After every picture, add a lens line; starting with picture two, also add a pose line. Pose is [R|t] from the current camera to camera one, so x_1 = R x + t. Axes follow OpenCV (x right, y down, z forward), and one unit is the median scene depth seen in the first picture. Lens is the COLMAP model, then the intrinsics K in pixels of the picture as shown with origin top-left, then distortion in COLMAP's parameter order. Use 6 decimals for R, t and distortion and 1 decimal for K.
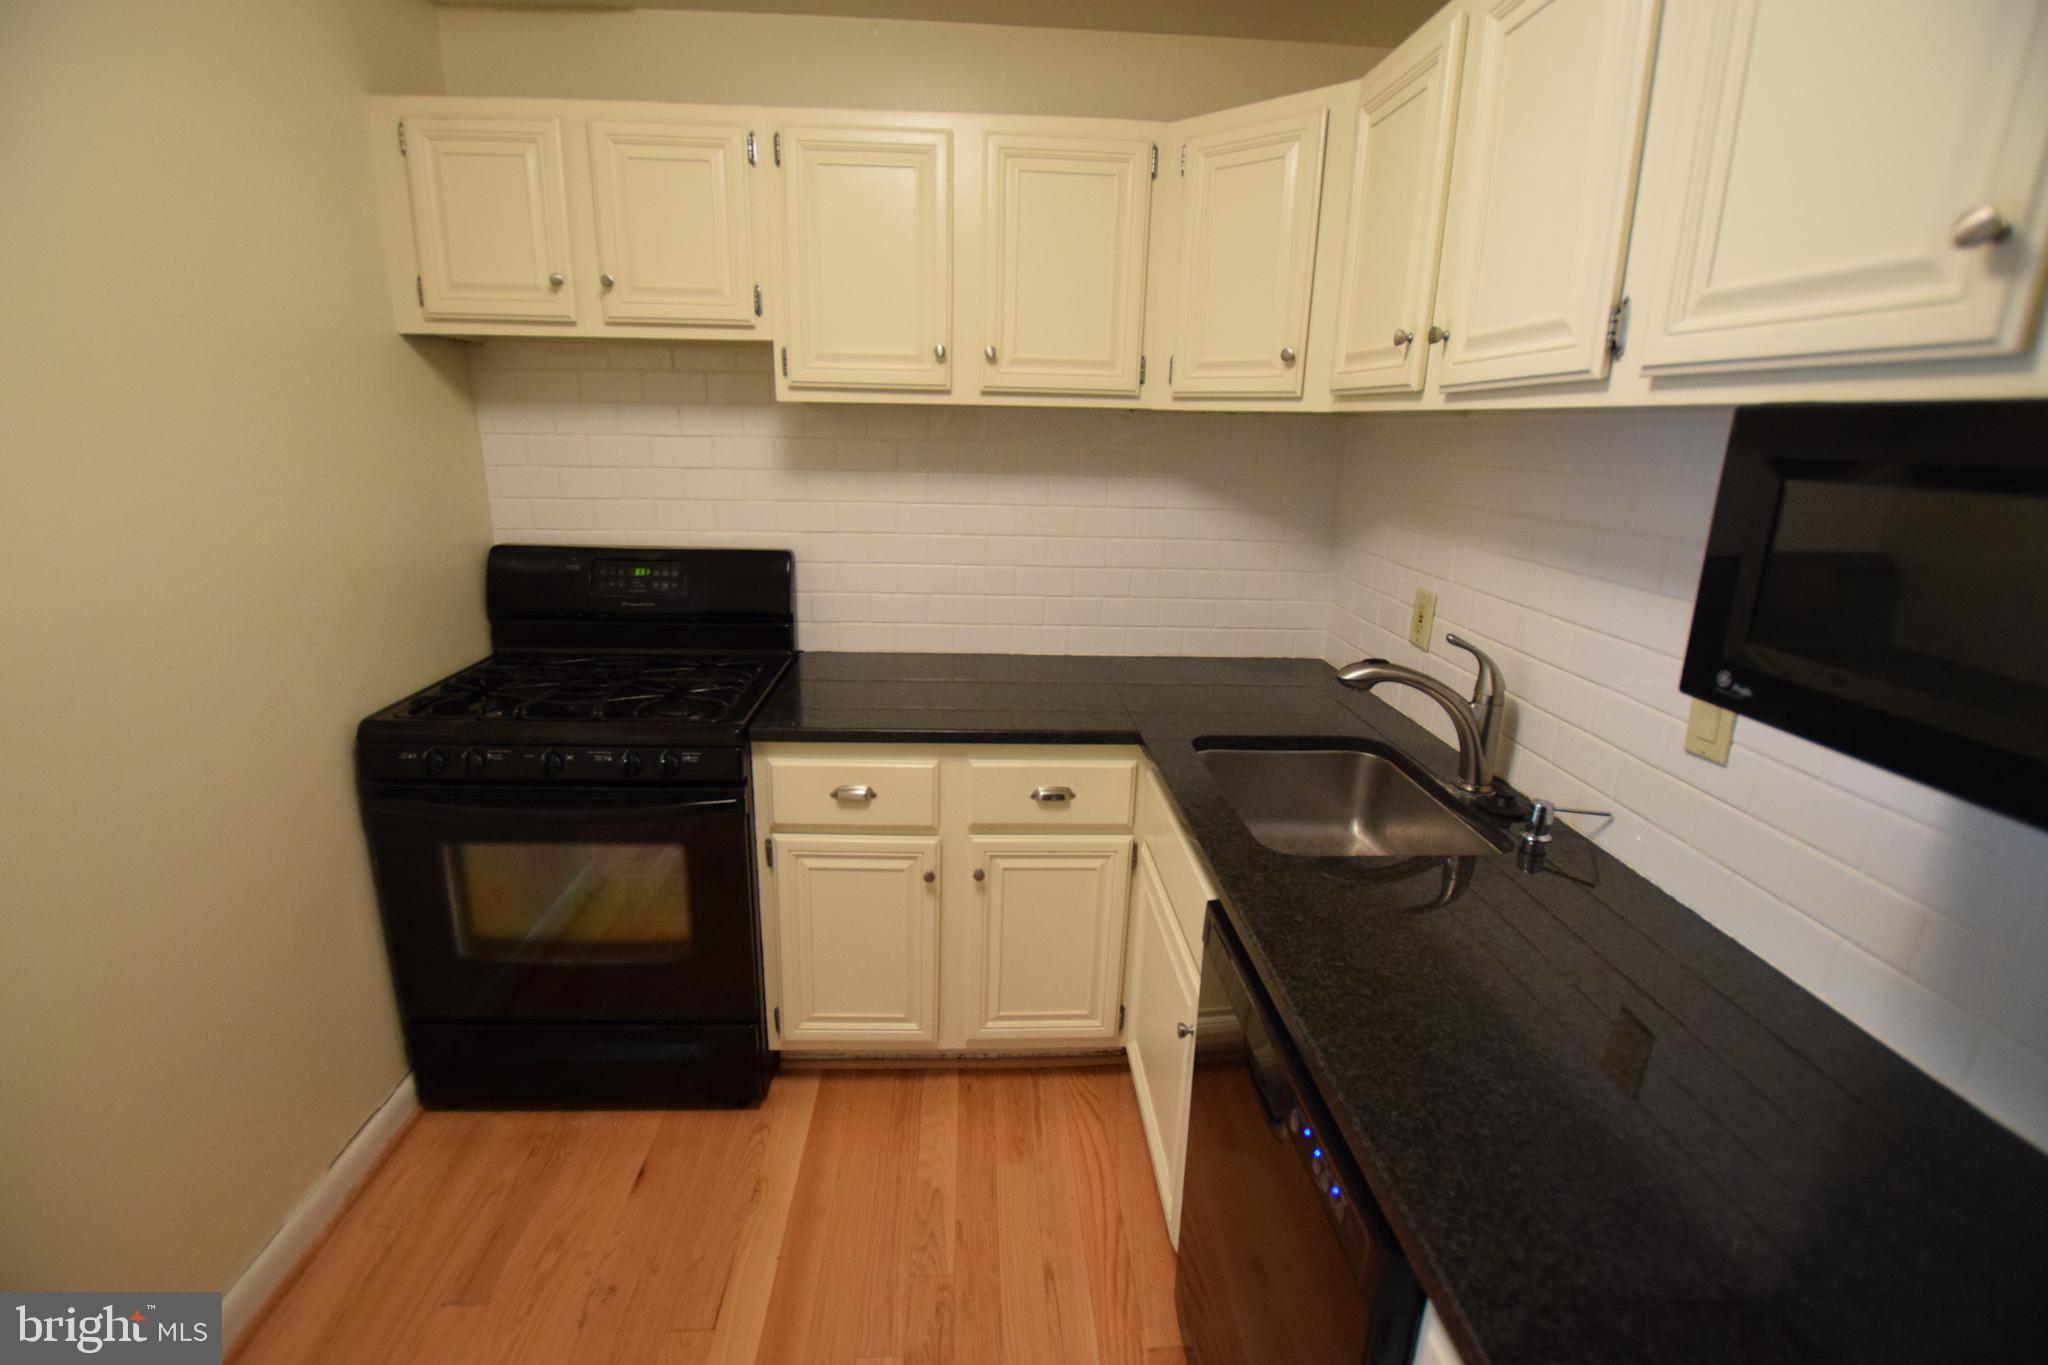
lens RADIAL K [[910.6, 0, 1012.4], [0, 910.6, 677.5], [0, 0, 1]] dist [-0.032828, 0.004972]
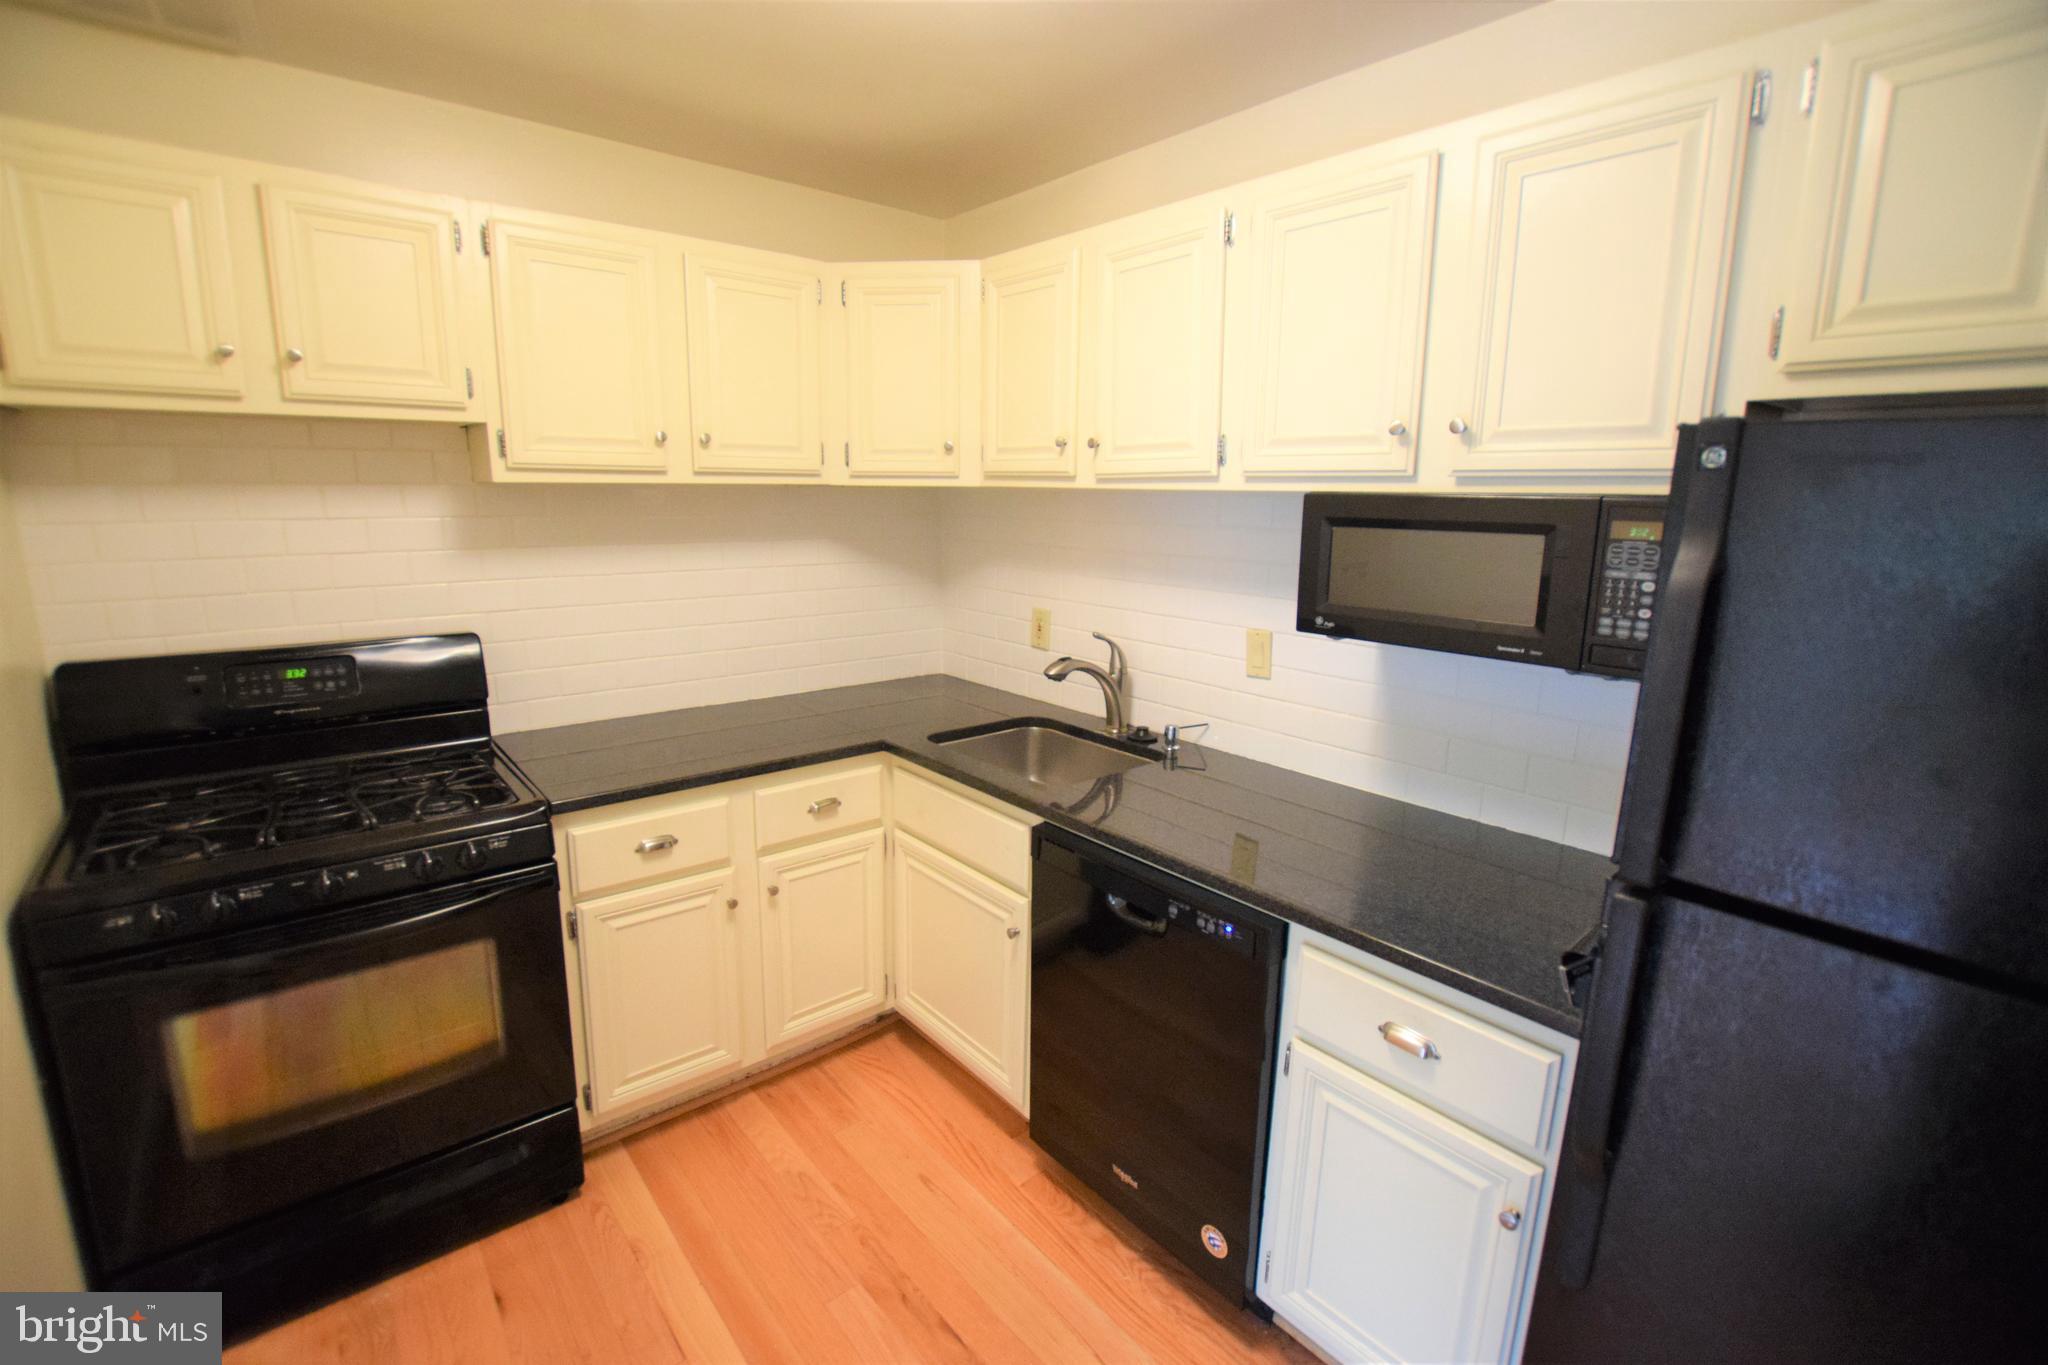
lens RADIAL K [[910.6, 0, 1017.4], [0, 910.6, 675.6], [0, 0, 1]] dist [-0.032828, 0.004972]
pose [[0.795505, -0.132886, 0.591197, -0.436122], [0.167912, 0.985792, -0.004359, 0.007852], [-0.582218, 0.102737, 0.806515, -0.123560]]
